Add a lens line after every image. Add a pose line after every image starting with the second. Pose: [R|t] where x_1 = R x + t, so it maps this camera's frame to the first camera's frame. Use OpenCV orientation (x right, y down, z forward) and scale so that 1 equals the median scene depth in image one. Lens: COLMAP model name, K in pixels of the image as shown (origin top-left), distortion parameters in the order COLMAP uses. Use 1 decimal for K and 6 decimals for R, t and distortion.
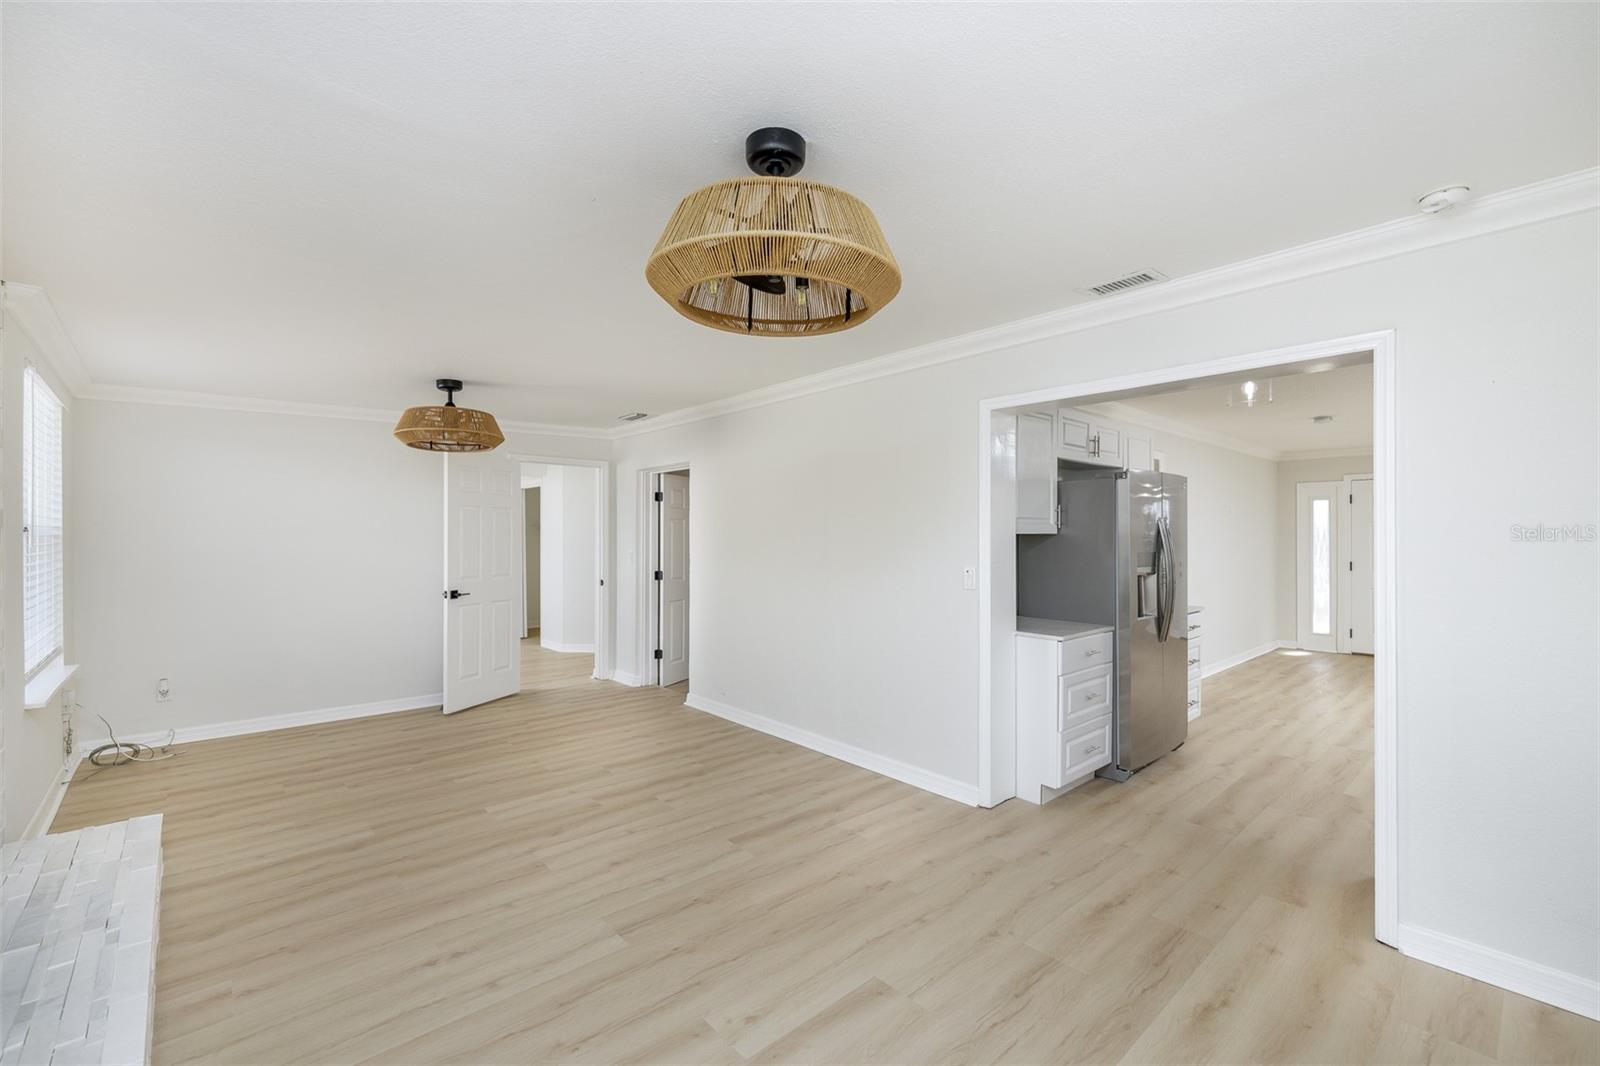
lens RADIAL K [[681.4, 0, 795.6], [0, 681.4, 536.8], [0, 0, 1]] dist [0.000504, 0.000039]
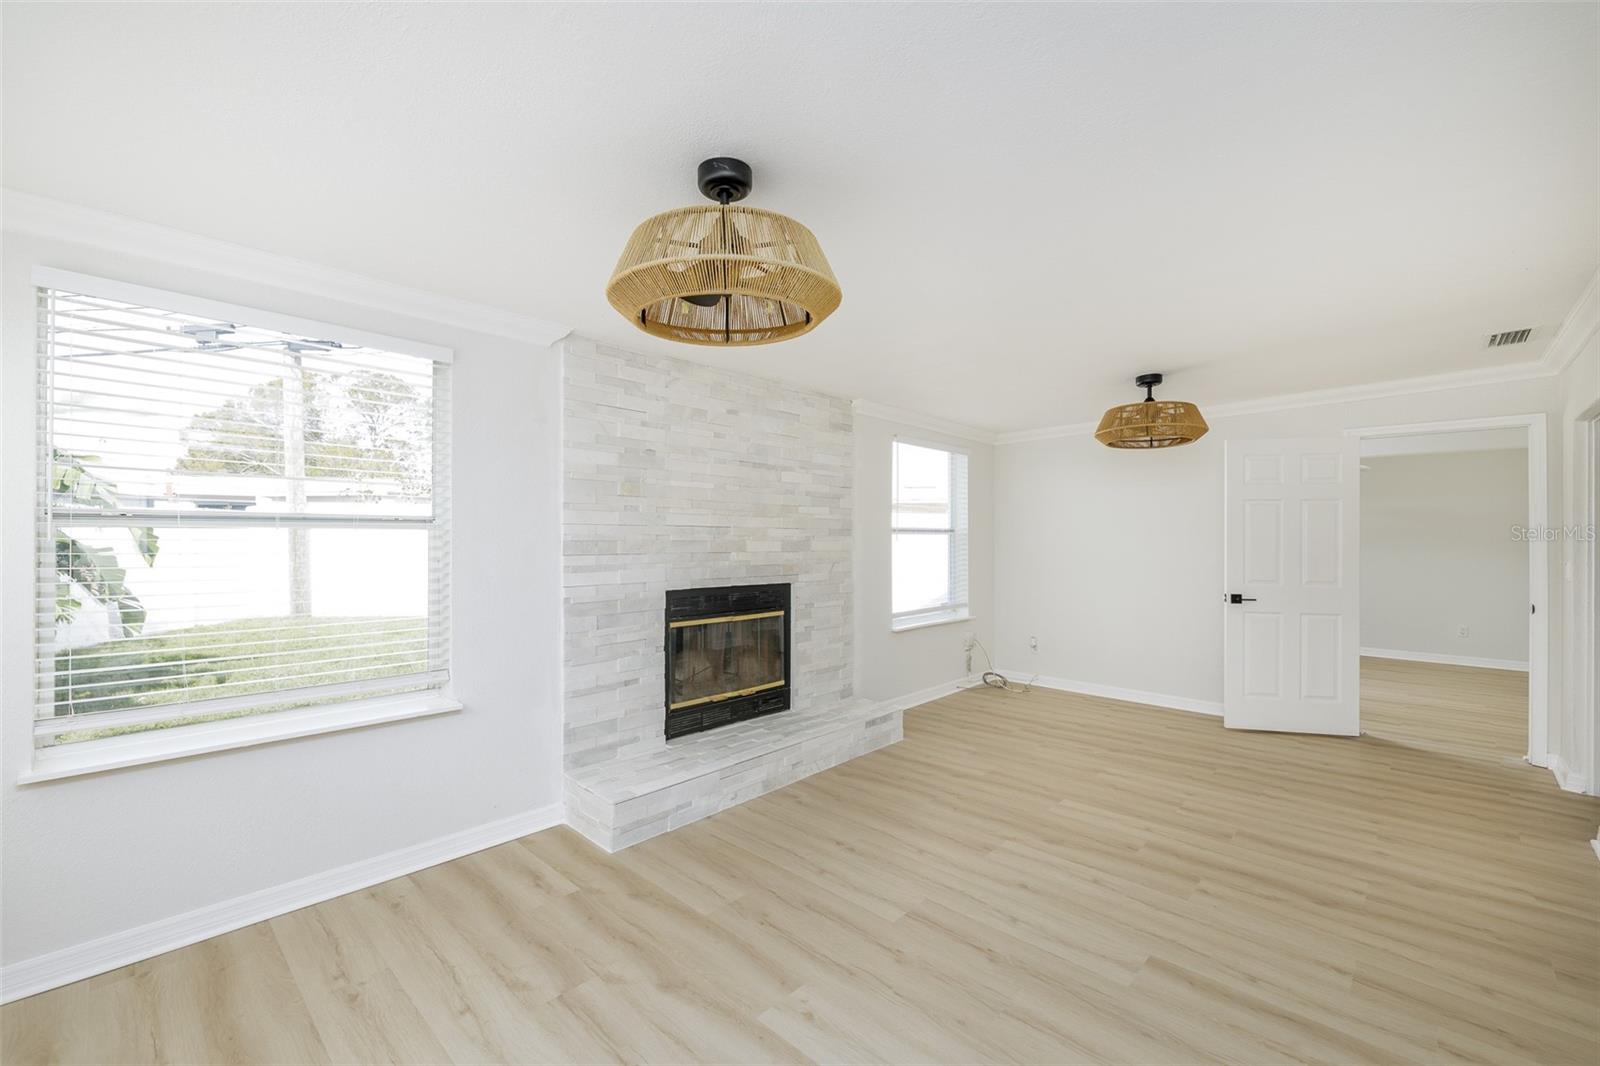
lens RADIAL K [[681.4, 0, 801.7], [0, 681.4, 537.6], [0, 0, 1]] dist [0.000504, 0.000039]
pose [[0.081749, 0.004395, -0.996643, 0.496999], [-0.004407, 0.999982, 0.004048, 0.002233], [0.996643, 0.004061, 0.081767, 0.487476]]
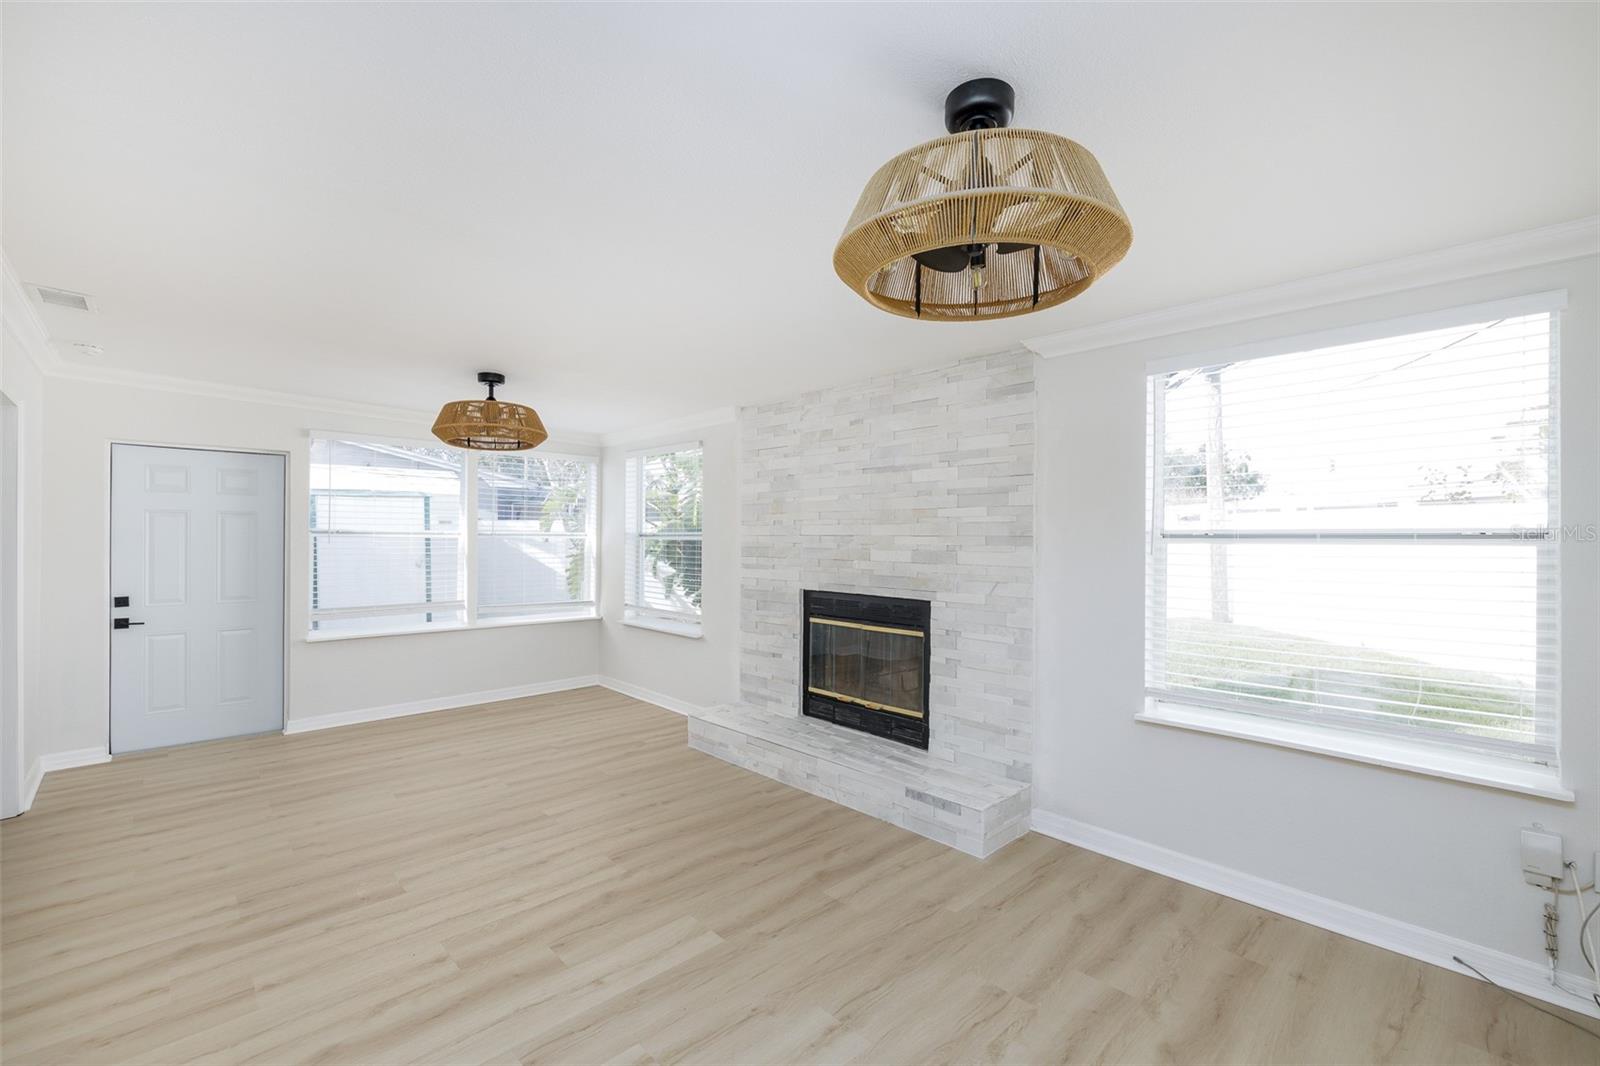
lens RADIAL K [[681.4, 0, 784.8], [0, 681.4, 543.5], [0, 0, 1]] dist [0.000504, 0.000039]
pose [[-0.999974, -0.006260, -0.003573, -0.482221], [-0.006273, 0.999973, 0.003706, -0.000099], [0.003550, 0.003728, -0.999987, 1.575697]]
